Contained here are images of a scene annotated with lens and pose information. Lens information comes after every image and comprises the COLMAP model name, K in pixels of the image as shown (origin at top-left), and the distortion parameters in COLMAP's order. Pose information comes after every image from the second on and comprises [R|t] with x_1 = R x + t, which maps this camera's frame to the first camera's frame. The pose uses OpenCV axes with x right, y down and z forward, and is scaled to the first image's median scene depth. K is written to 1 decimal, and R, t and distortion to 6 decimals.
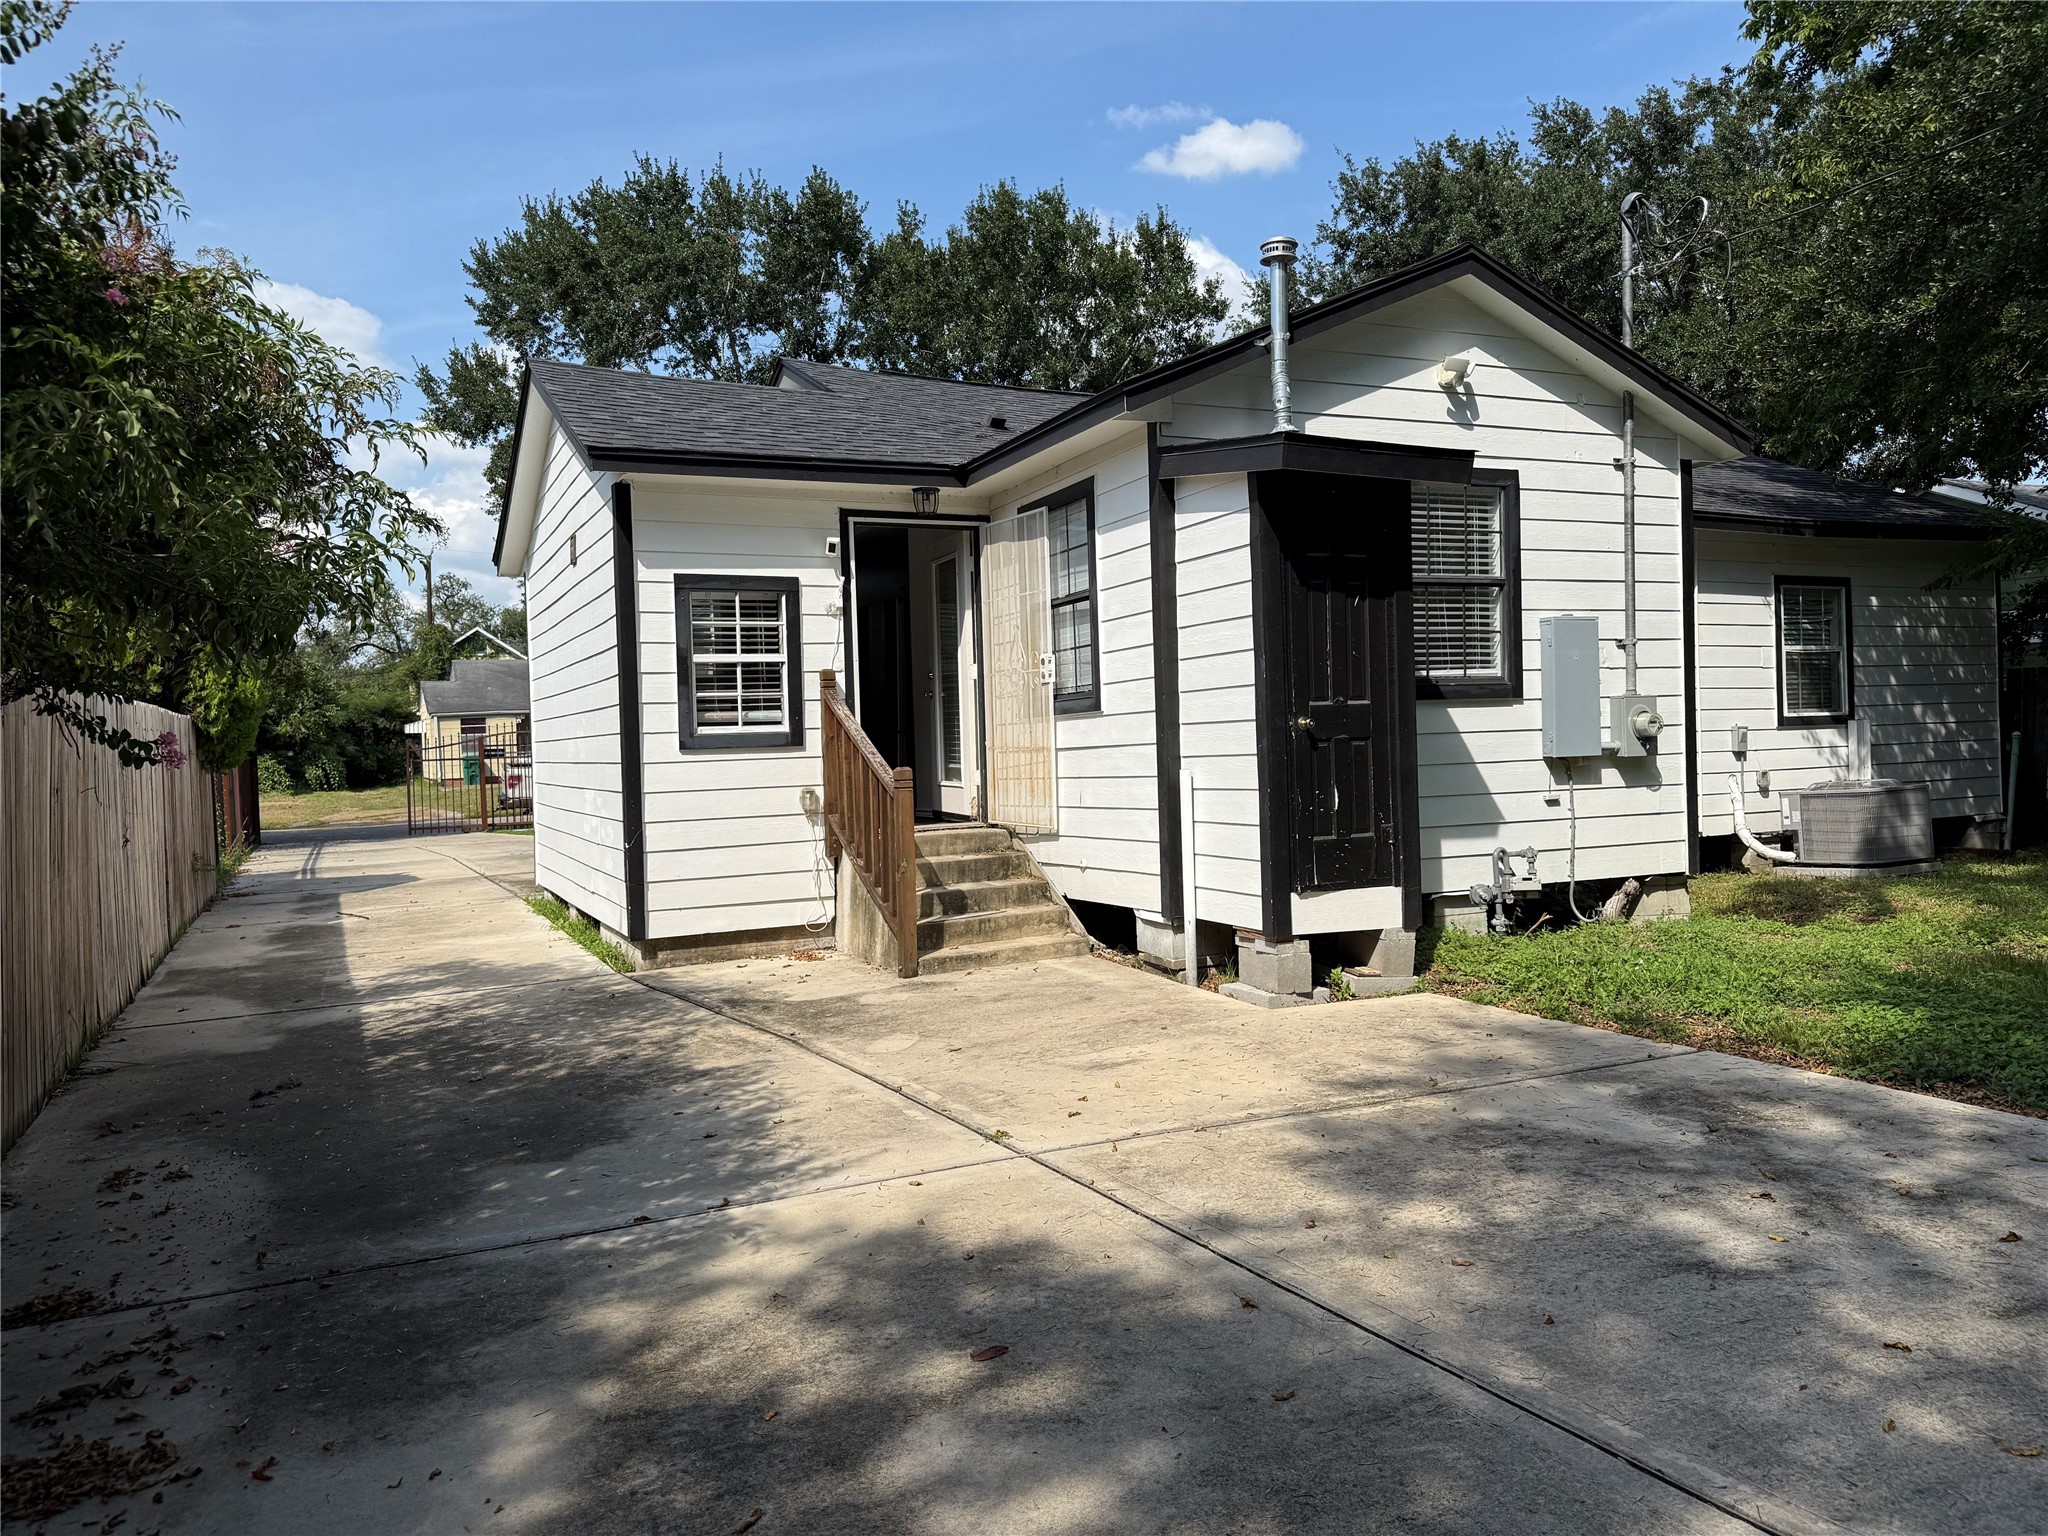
lens RADIAL K [[1442.5, 0, 1026.7], [0, 1442.5, 780.0], [0, 0, 1]] dist [0.155446, -0.223739]
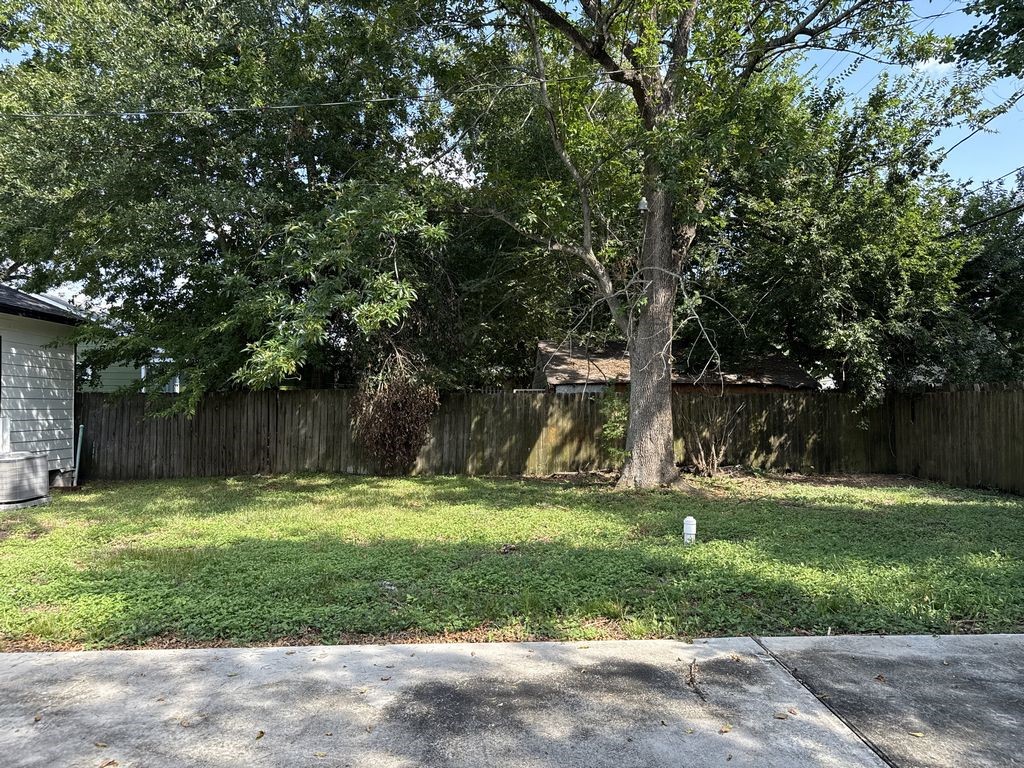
lens RADIAL K [[721.3, 0, 513.3], [0, 721.3, 390.0], [0, 0, 1]] dist [0.155446, -0.223739]
pose [[0.386353, 0.052733, 0.920842, -0.011479], [0.014131, 0.997909, -0.063075, -0.010386], [-0.922243, 0.037381, 0.384800, 0.119306]]
